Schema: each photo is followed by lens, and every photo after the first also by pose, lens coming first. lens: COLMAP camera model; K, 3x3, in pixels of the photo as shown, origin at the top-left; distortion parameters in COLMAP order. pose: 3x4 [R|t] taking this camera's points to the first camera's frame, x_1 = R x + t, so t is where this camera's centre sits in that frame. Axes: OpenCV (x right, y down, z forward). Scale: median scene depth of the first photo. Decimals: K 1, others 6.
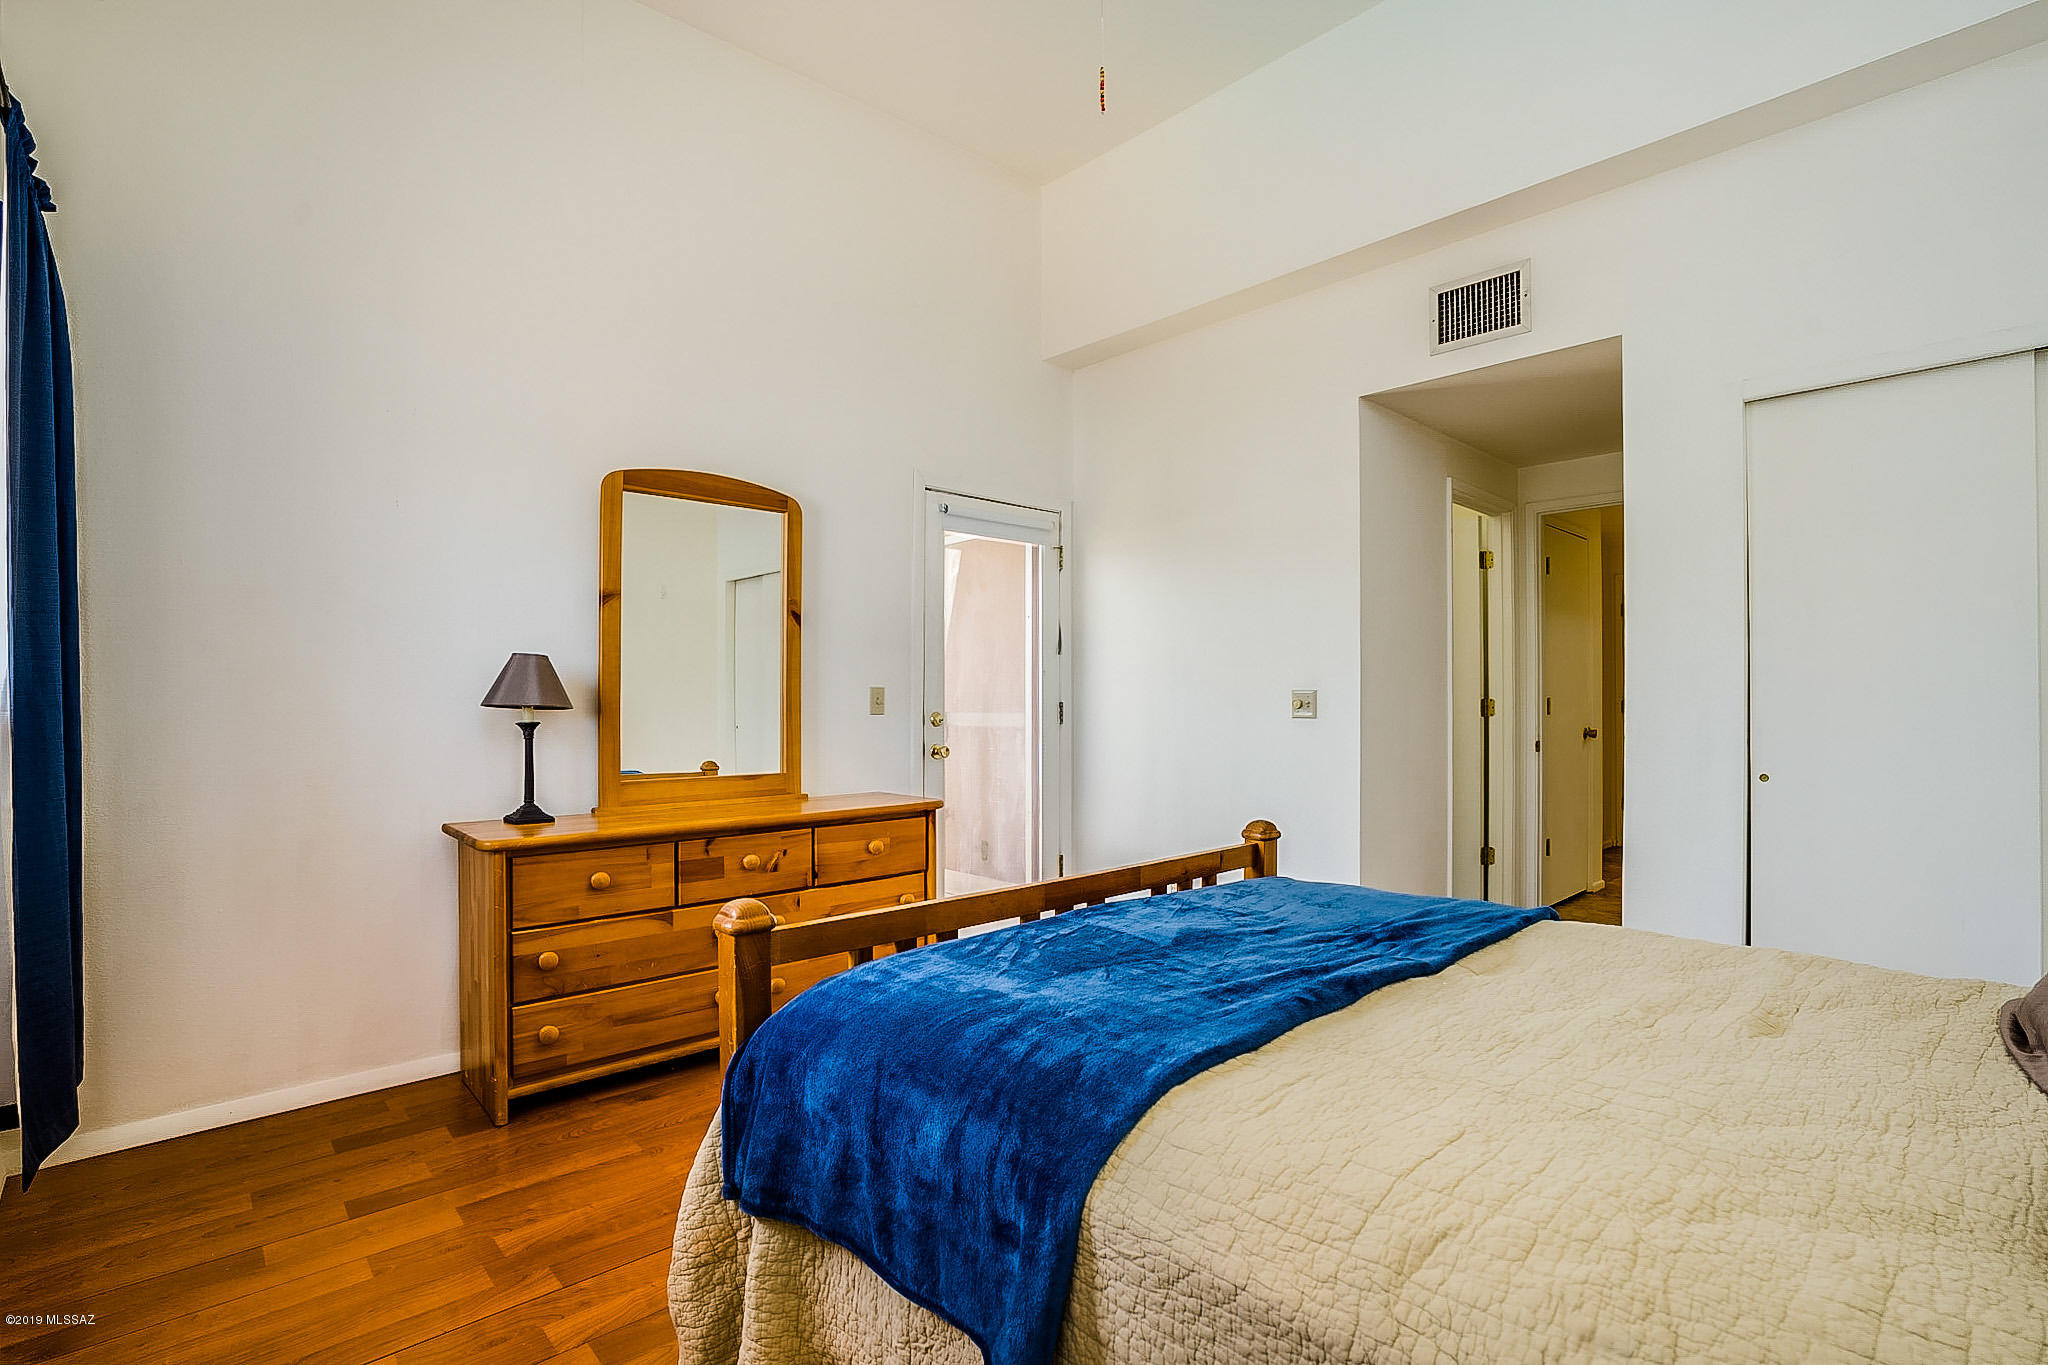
lens RADIAL K [[974.1, 0, 1051.9], [0, 974.1, 690.2], [0, 0, 1]] dist [-0.033164, 0.000745]
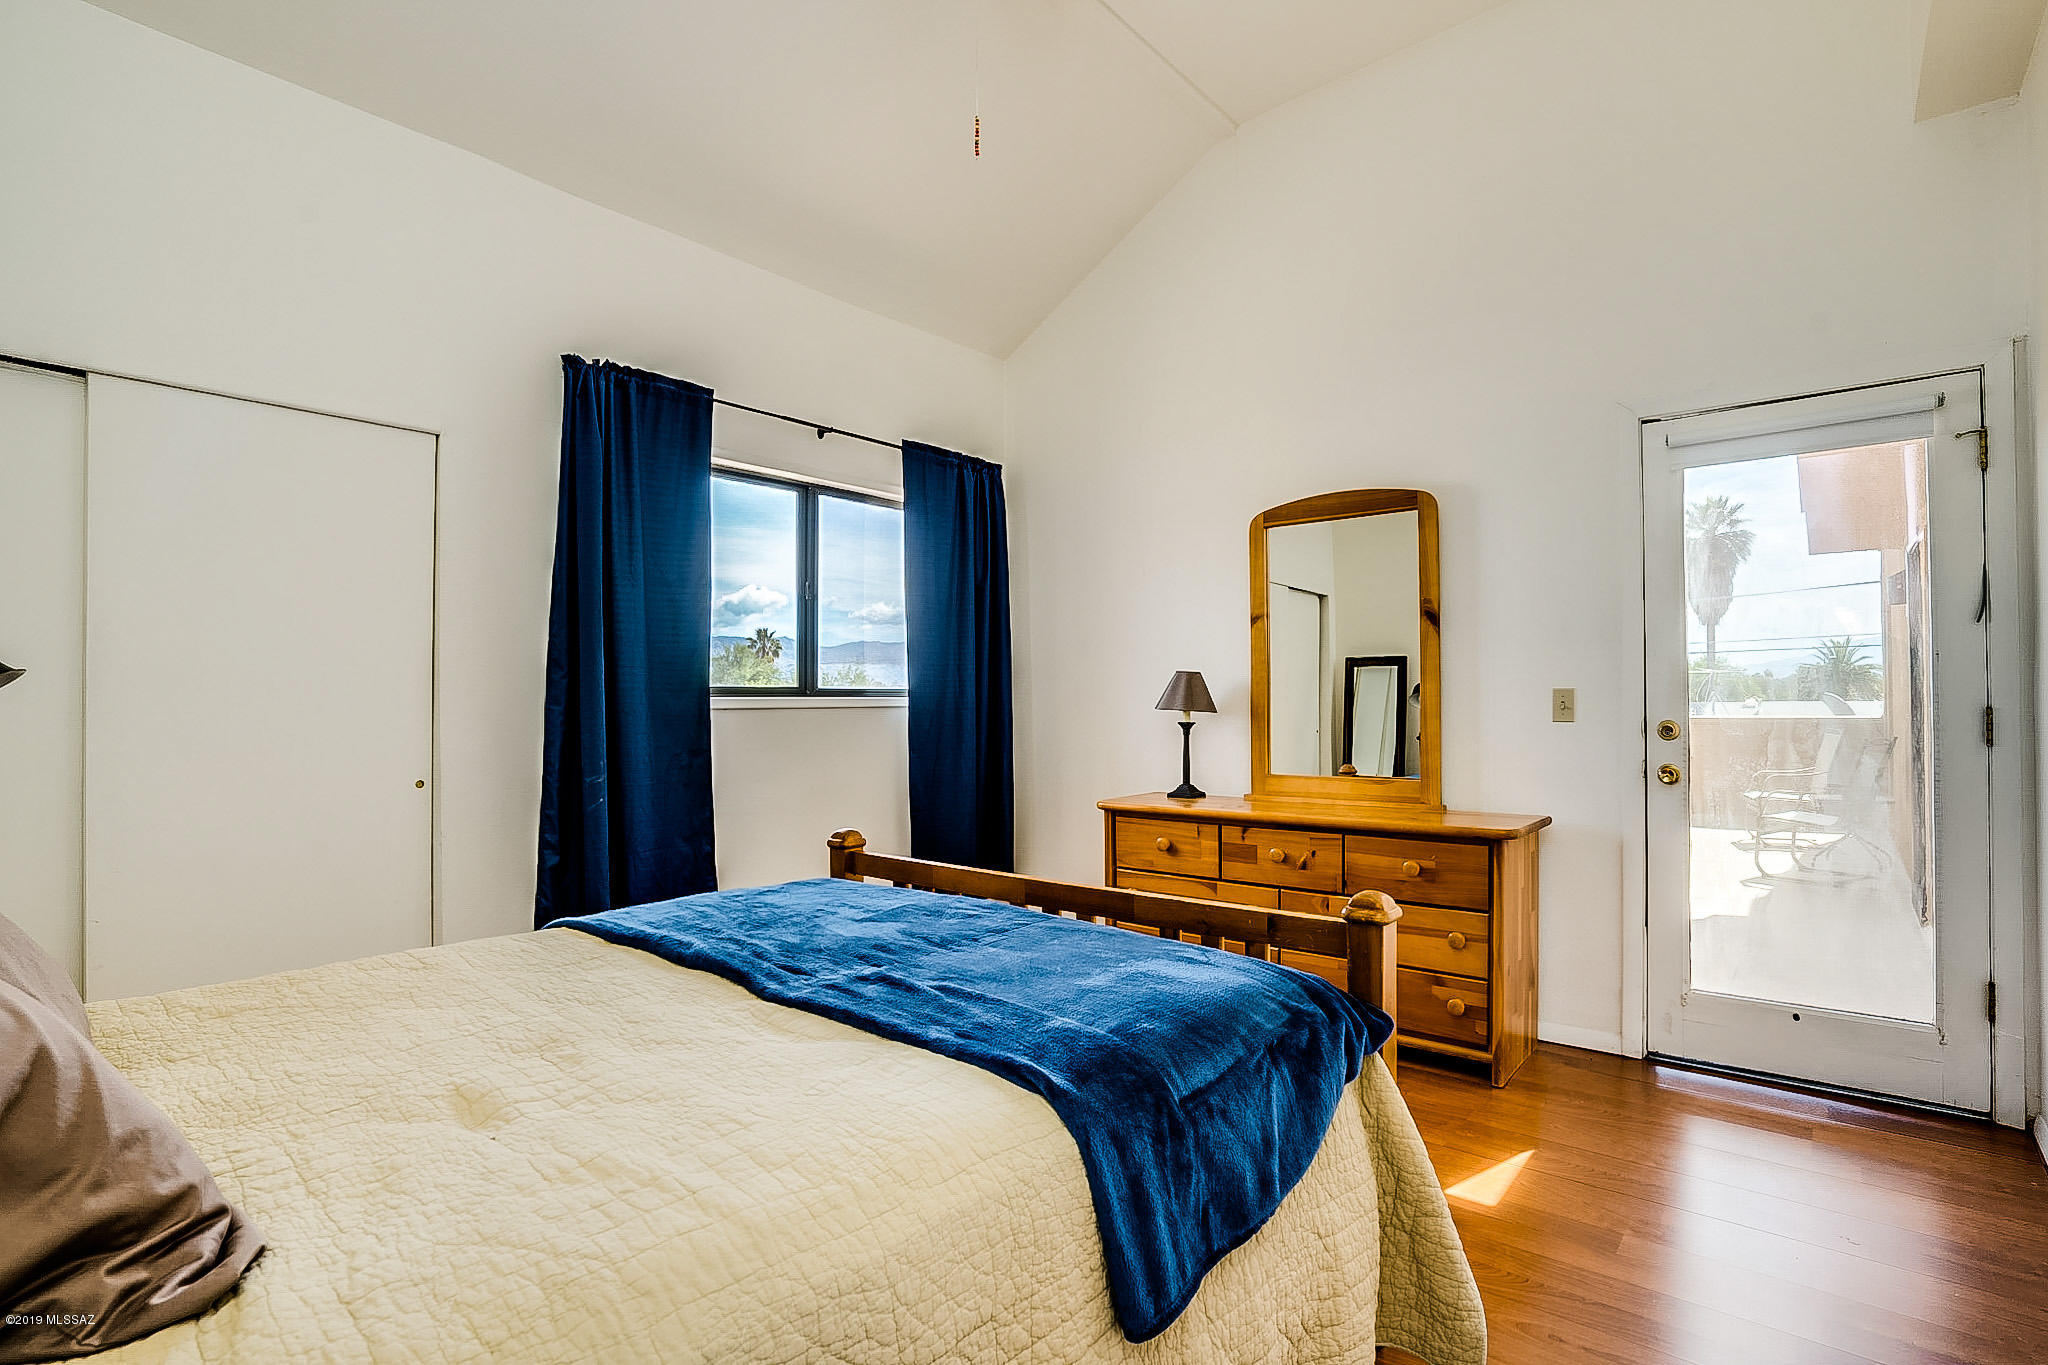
lens RADIAL K [[974.1, 0, 1051.9], [0, 974.1, 690.2], [0, 0, 1]] dist [-0.033164, 0.000745]
pose [[0.128330, -0.014202, -0.991630, 0.747354], [0.014914, 0.999812, -0.012389, 0.002830], [0.991619, -0.013199, 0.128518, 0.624020]]
